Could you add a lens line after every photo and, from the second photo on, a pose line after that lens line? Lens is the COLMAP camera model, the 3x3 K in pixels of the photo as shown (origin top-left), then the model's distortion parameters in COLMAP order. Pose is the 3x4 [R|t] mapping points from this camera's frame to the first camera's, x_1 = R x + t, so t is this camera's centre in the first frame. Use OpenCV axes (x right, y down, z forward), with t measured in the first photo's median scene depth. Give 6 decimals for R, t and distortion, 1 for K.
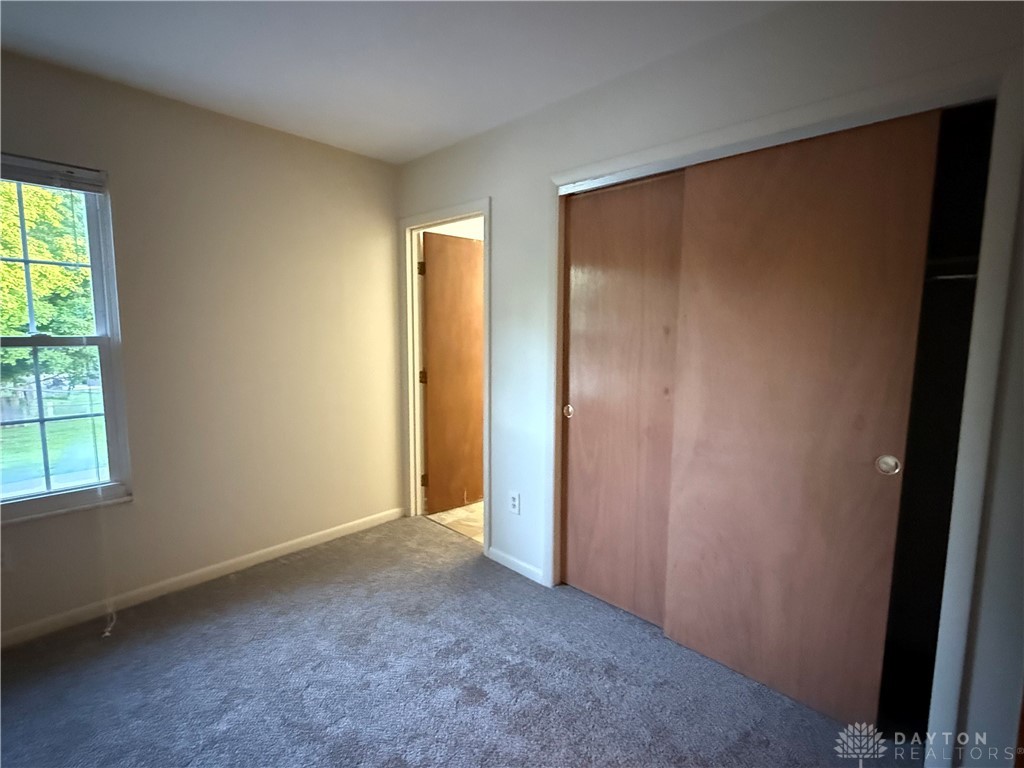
lens RADIAL K [[481.0, 0, 512.0], [0, 481.0, 384.0], [0, 0, 1]] dist [0.000004, -0.000001]
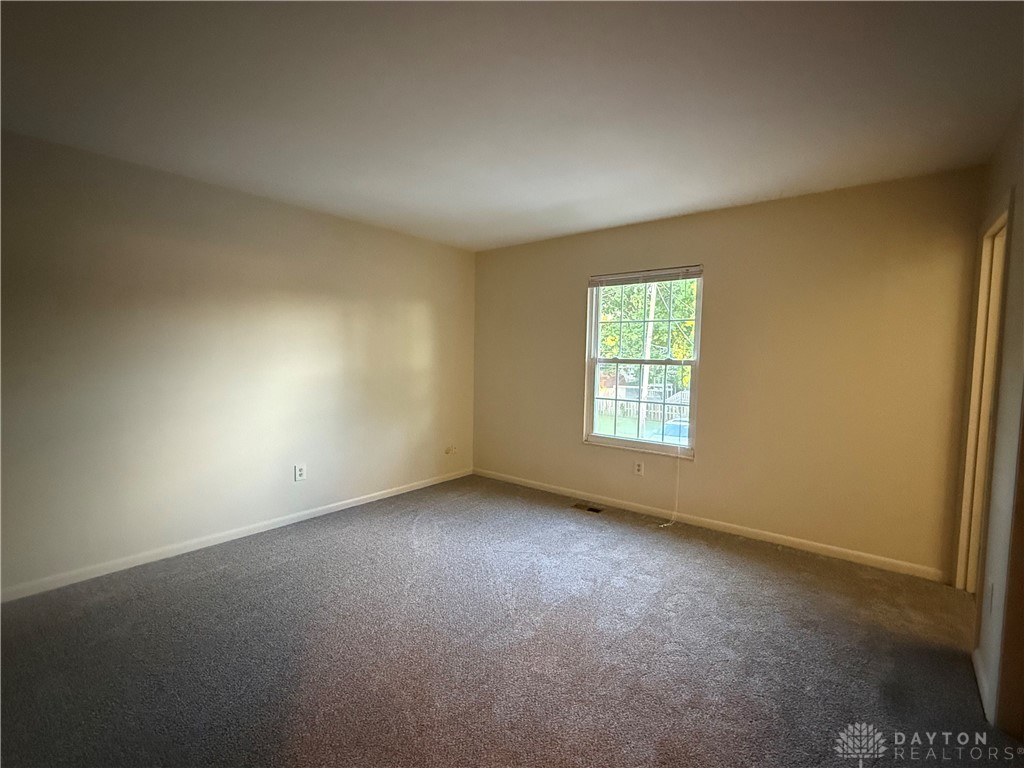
lens RADIAL K [[481.0, 0, 512.0], [0, 481.0, 384.0], [0, 0, 1]] dist [0.000004, -0.000001]
pose [[0.073071, 0.064368, -0.995247, 0.816689], [-0.120655, 0.991156, 0.055245, -0.032562], [0.990002, 0.116044, 0.080191, 0.236916]]
